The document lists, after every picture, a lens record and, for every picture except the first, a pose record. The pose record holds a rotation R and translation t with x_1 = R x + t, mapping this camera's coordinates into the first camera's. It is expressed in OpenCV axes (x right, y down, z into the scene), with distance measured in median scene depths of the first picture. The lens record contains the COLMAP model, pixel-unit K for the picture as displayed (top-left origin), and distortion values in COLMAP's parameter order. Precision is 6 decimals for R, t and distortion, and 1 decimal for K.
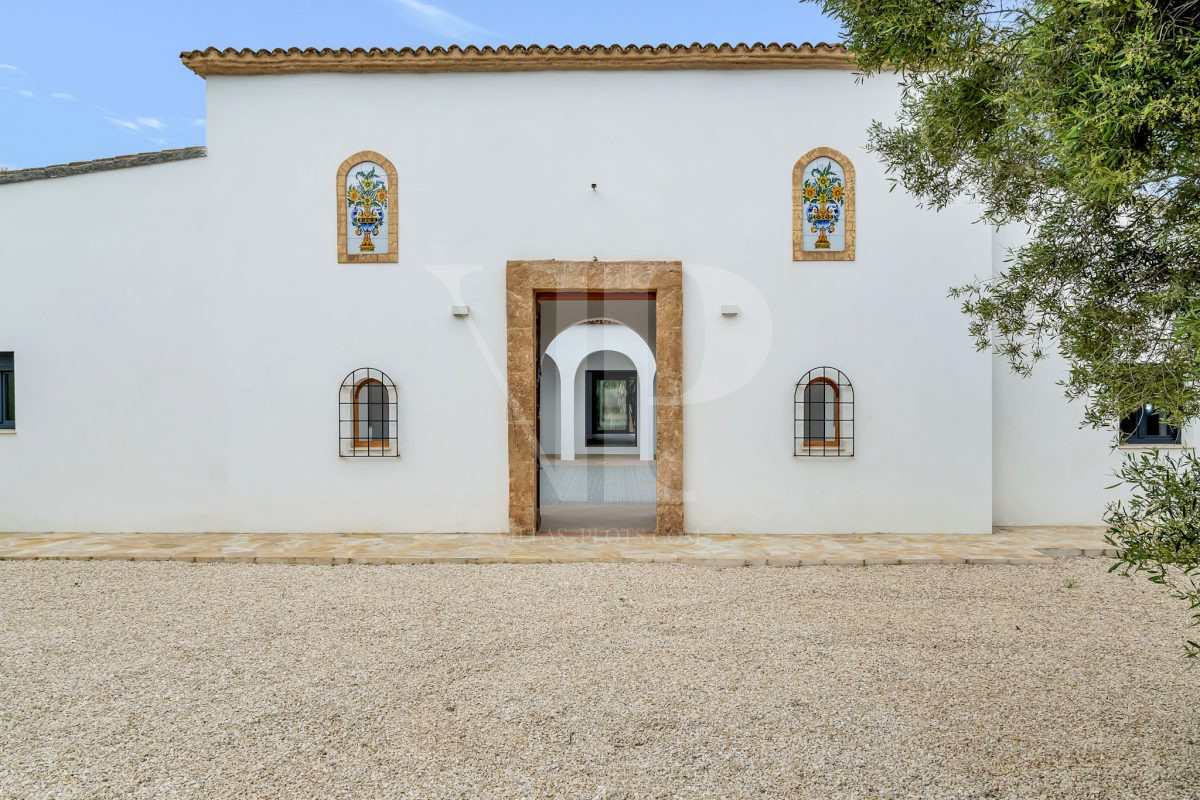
lens RADIAL K [[886.2, 0, 597.6], [0, 886.2, 399.1], [0, 0, 1]] dist [-0.008778, 0.005337]
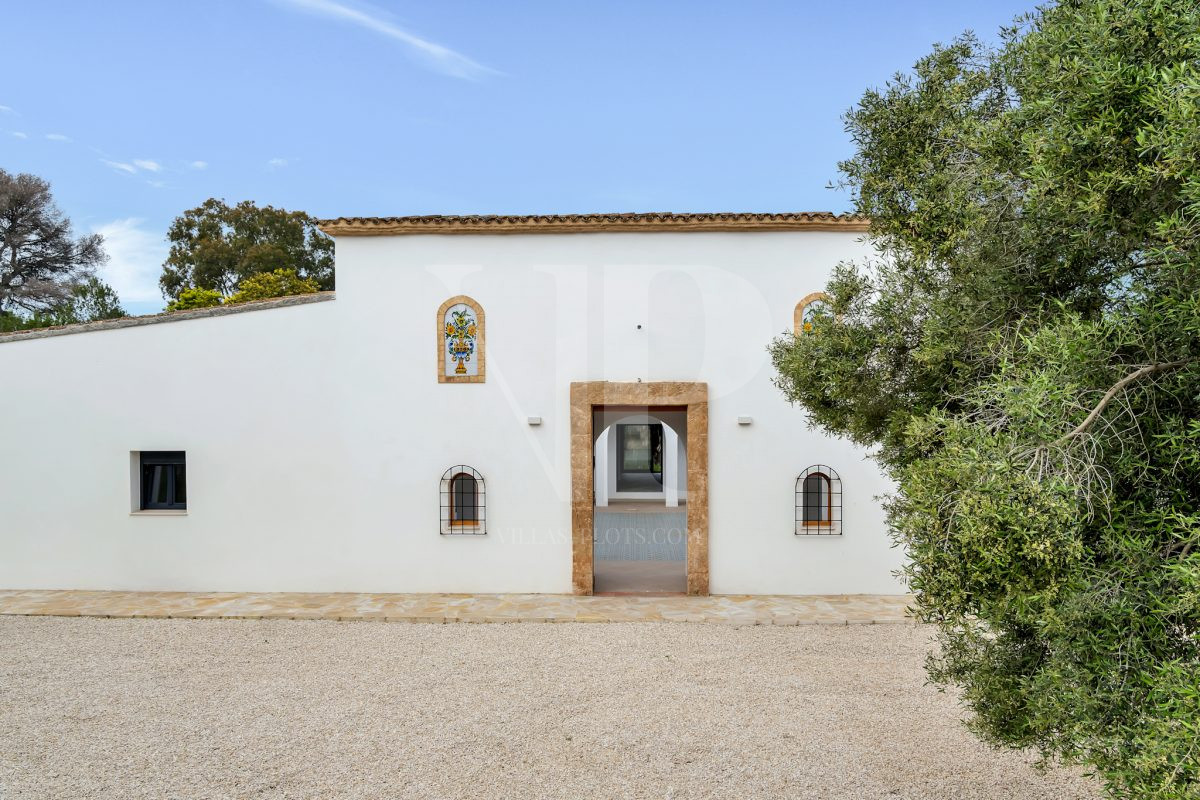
lens RADIAL K [[886.2, 0, 601.6], [0, 886.2, 414.8], [0, 0, 1]] dist [-0.008778, 0.005337]
pose [[0.999911, -0.001112, -0.013330, -0.040970], [0.001188, 0.999983, 0.005673, -0.117418], [0.013323, -0.005688, 0.999895, -0.285227]]
